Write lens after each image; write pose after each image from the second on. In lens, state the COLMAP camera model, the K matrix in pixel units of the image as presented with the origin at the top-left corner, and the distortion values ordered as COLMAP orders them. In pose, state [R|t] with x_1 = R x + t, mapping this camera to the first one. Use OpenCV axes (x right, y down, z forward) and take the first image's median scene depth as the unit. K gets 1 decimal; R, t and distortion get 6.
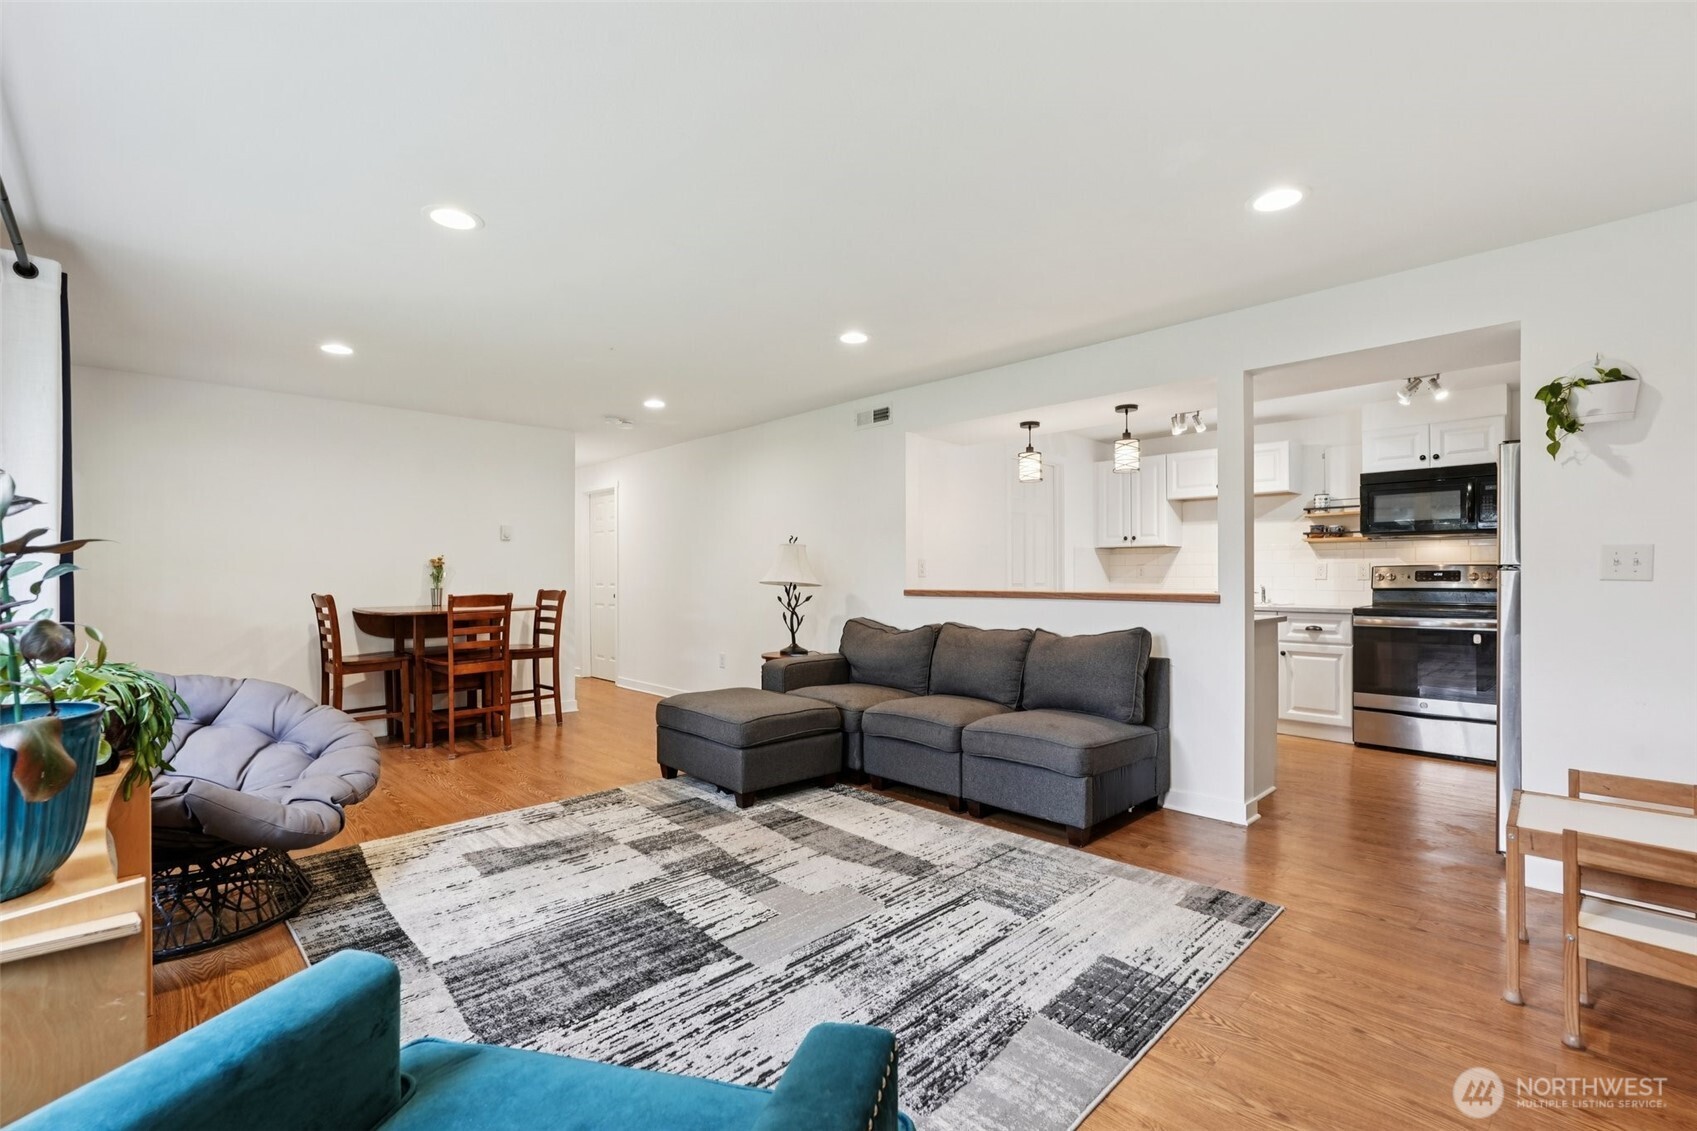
lens RADIAL K [[747.7, 0, 843.0], [0, 747.7, 574.2], [0, 0, 1]] dist [-0.015958, 0.002548]
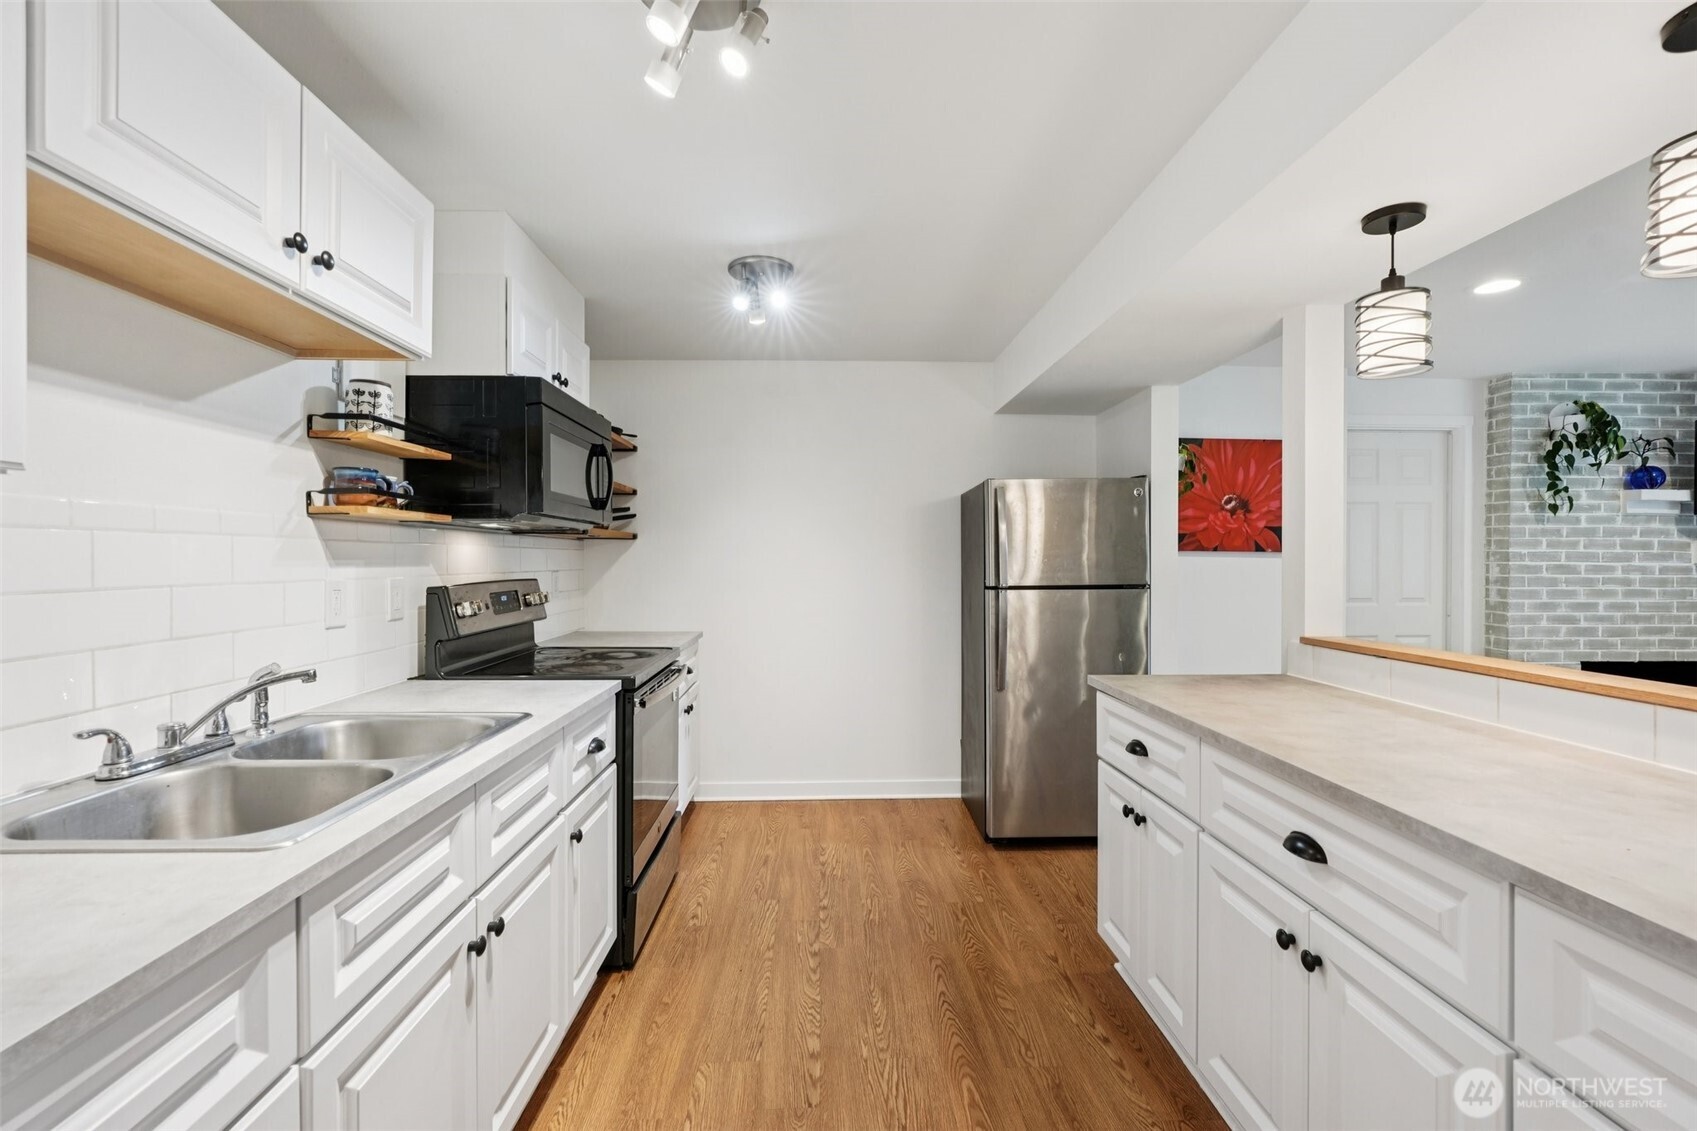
lens RADIAL K [[747.7, 0, 837.6], [0, 747.7, 565.0], [0, 0, 1]] dist [-0.015958, 0.002548]
pose [[-0.739497, -0.003817, 0.673149, 0.453570], [-0.001990, 0.999992, 0.003484, -0.042763], [-0.673157, 0.001237, -0.739499, 2.001595]]
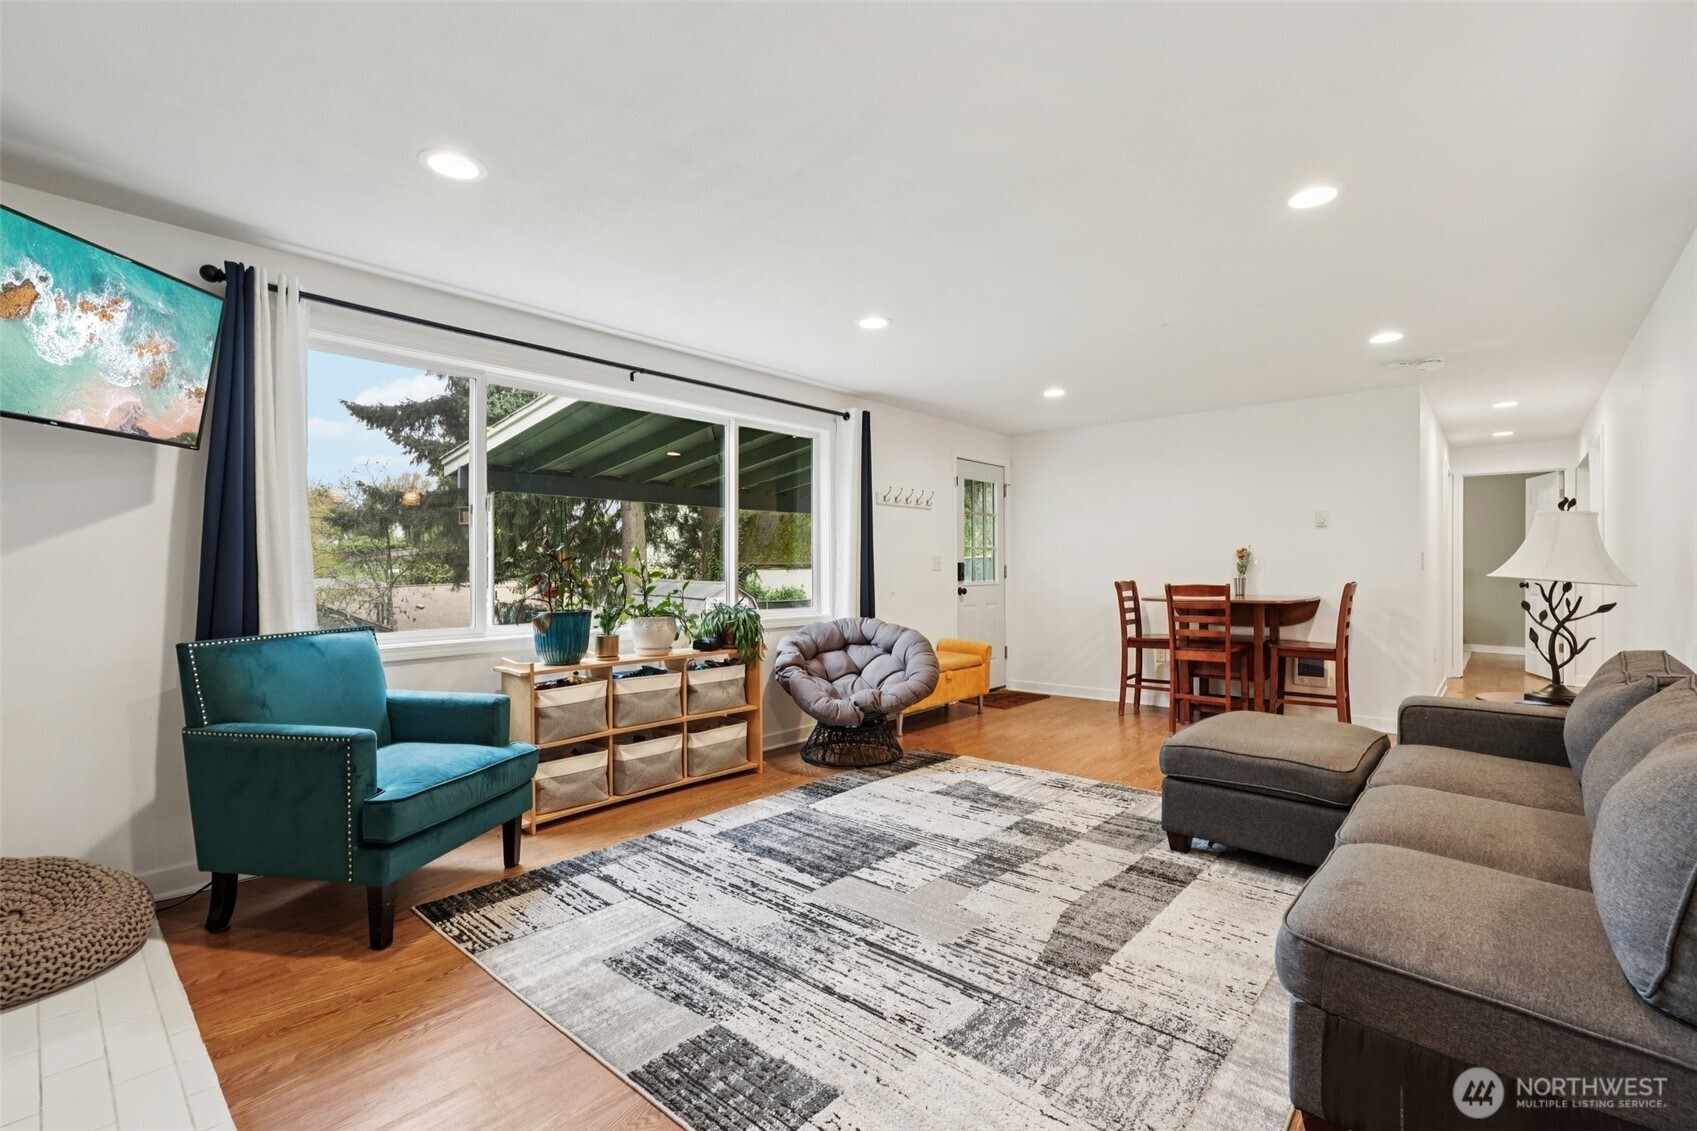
lens RADIAL K [[747.7, 0, 851.1], [0, 747.7, 567.1], [0, 0, 1]] dist [-0.015958, 0.002548]
pose [[0.081319, 0.002712, -0.996684, 0.755260], [0.004211, 0.999986, 0.003065, -0.003062], [0.996679, -0.004447, 0.081306, 0.669897]]
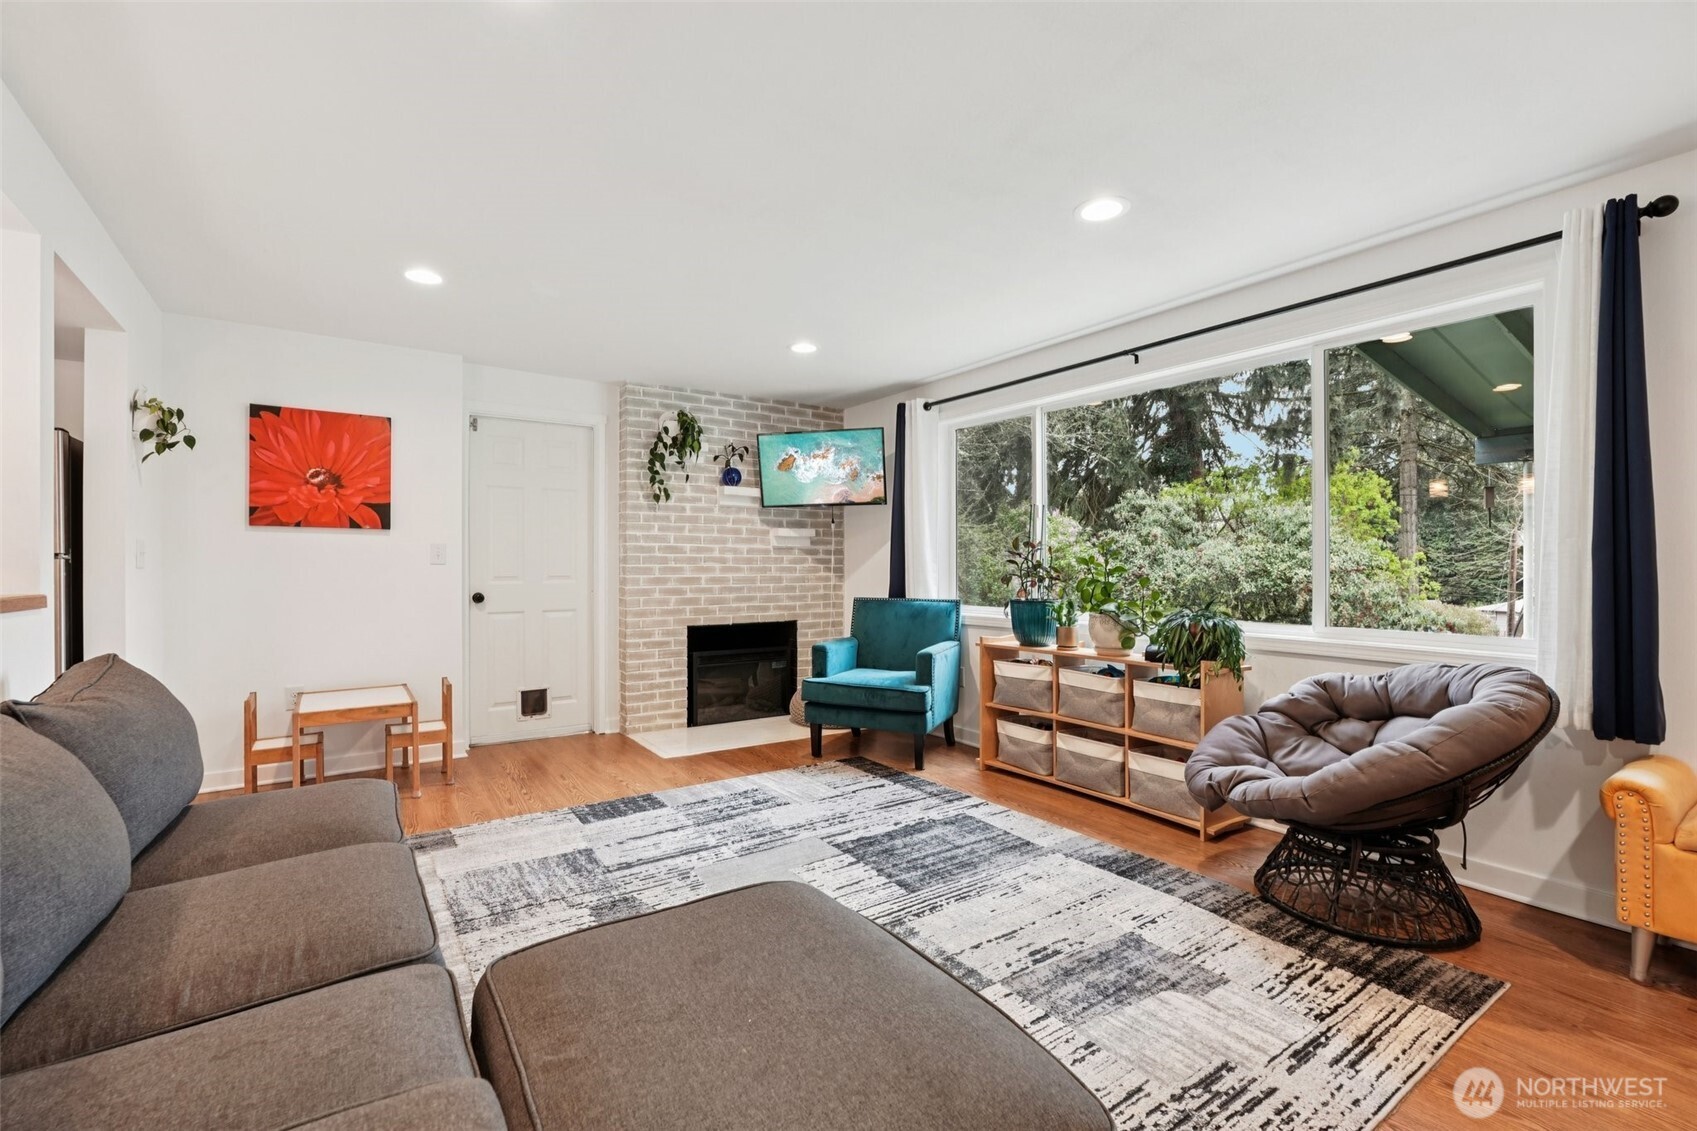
lens RADIAL K [[747.7, 0, 837.8], [0, 747.7, 564.4], [0, 0, 1]] dist [-0.015958, 0.002548]
pose [[-0.985928, 0.002444, 0.167155, -0.270679], [0.001968, 0.999994, -0.003010, 0.006426], [-0.167161, -0.002639, -0.985926, 1.656792]]
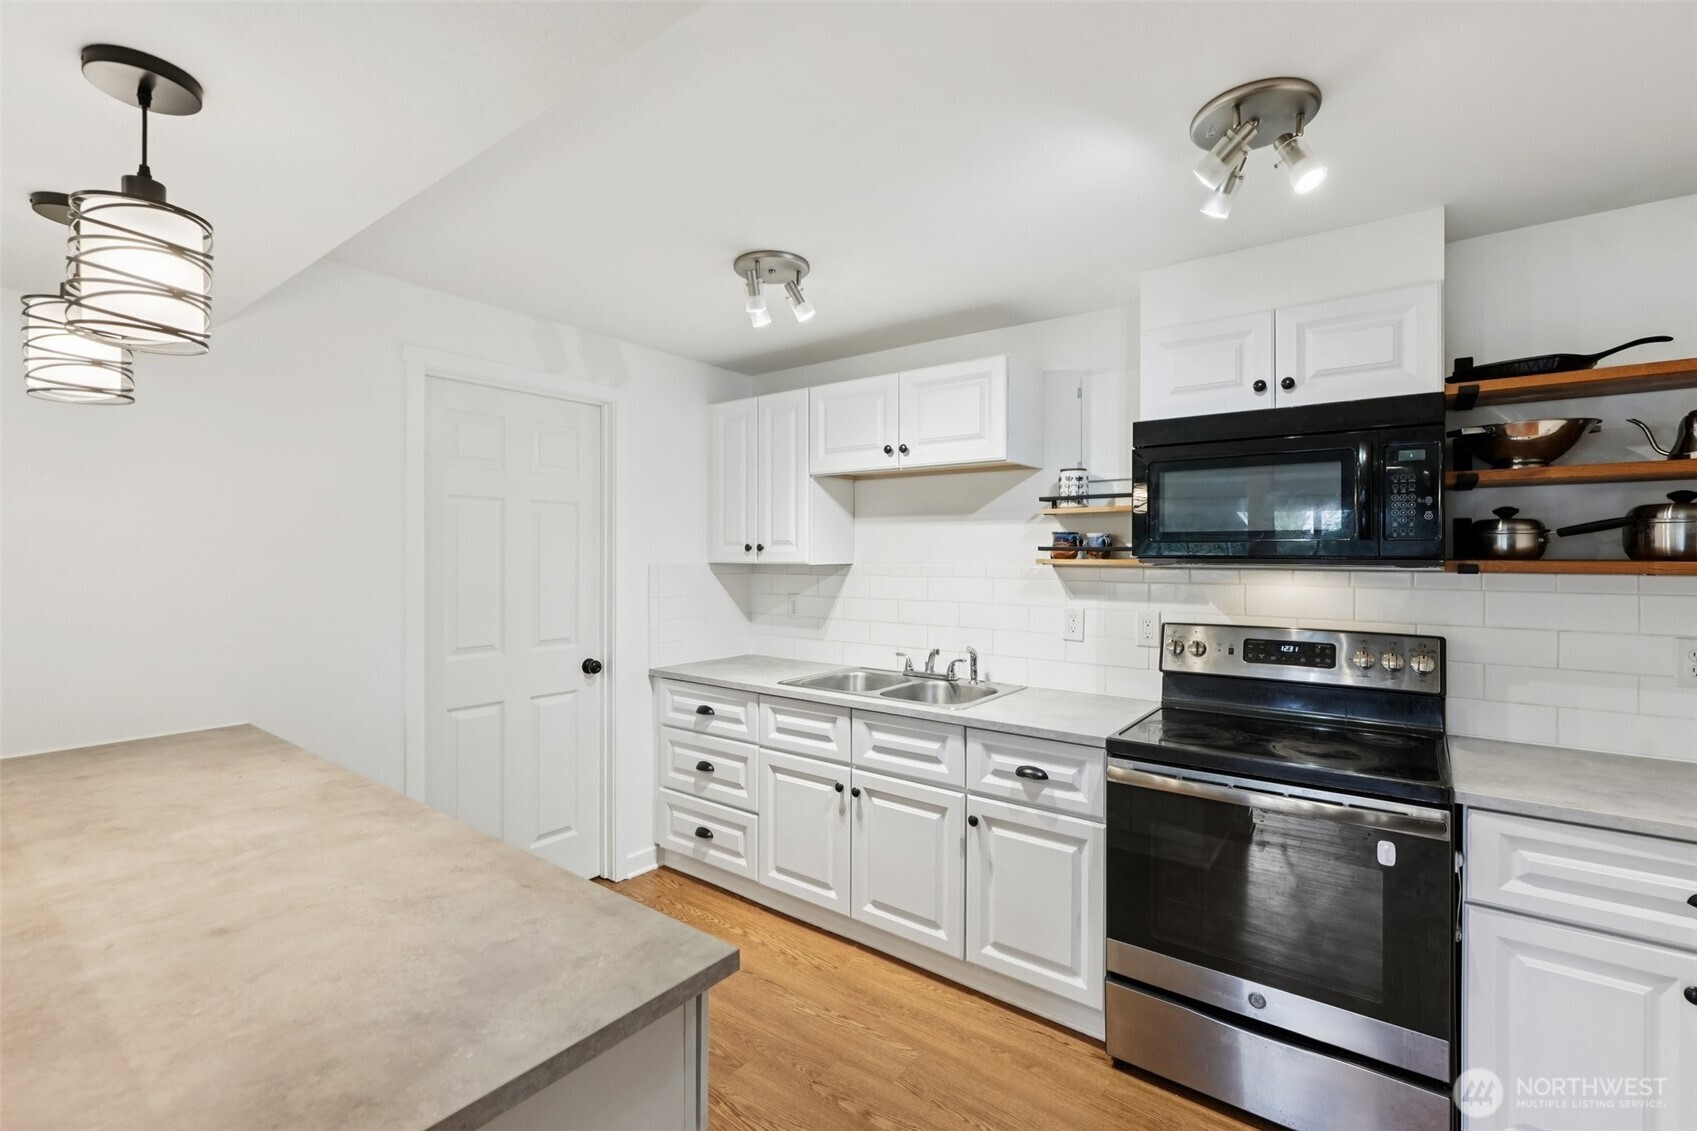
lens RADIAL K [[747.7, 0, 855.1], [0, 747.7, 557.1], [0, 0, 1]] dist [-0.015958, 0.002548]
pose [[0.986426, 0.002623, 0.164183, 0.766499], [-0.003811, 0.999969, 0.006921, -0.094977], [-0.164159, -0.007453, 0.986406, 0.977414]]
